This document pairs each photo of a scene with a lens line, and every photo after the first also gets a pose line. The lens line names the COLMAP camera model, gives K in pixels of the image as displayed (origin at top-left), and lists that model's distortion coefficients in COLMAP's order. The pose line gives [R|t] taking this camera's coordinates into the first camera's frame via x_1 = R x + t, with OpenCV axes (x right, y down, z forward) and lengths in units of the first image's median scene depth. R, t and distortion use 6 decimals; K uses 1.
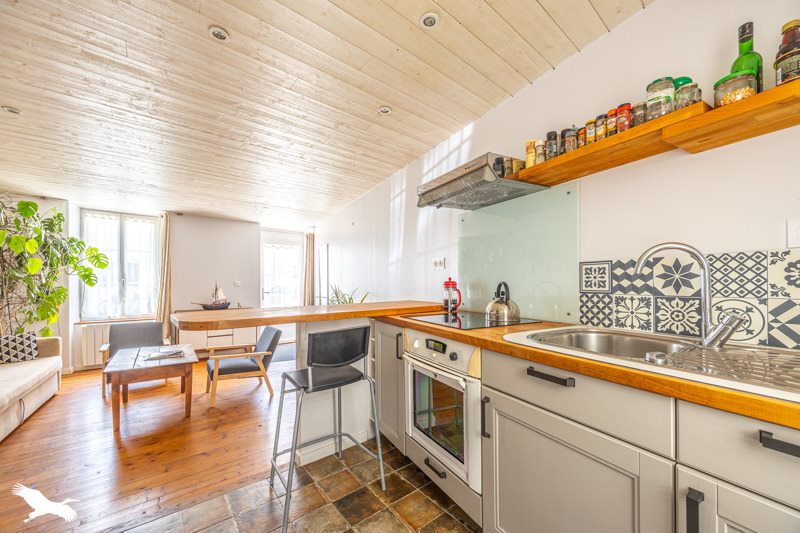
lens RADIAL K [[312.0, 0, 397.1], [0, 312.0, 275.4], [0, 0, 1]] dist [-0.016232, -0.000028]
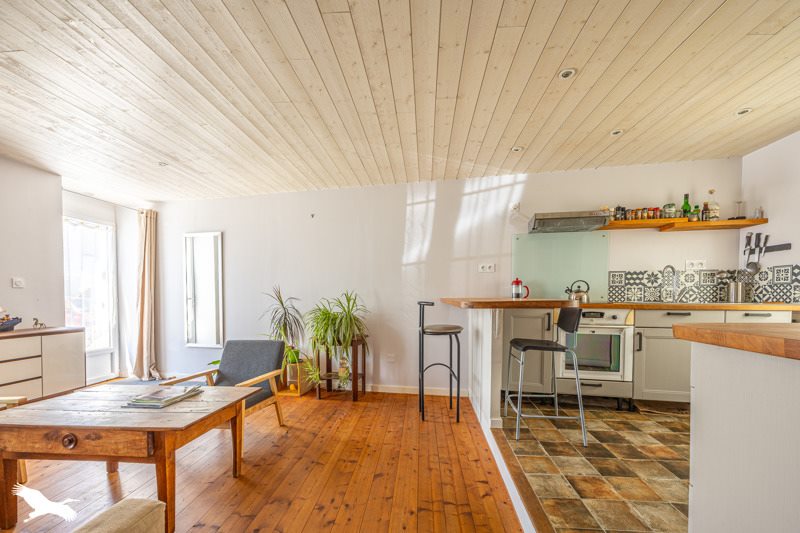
lens RADIAL K [[331.6, 0, 402.5], [0, 331.6, 297.1], [0, 0, 1]] dist [-0.017778, -0.000031]
pose [[0.667906, -0.001658, 0.744244, -2.155189], [-0.019029, 0.999633, 0.019304, 0.123610], [-0.744002, -0.027056, 0.667629, 0.629482]]
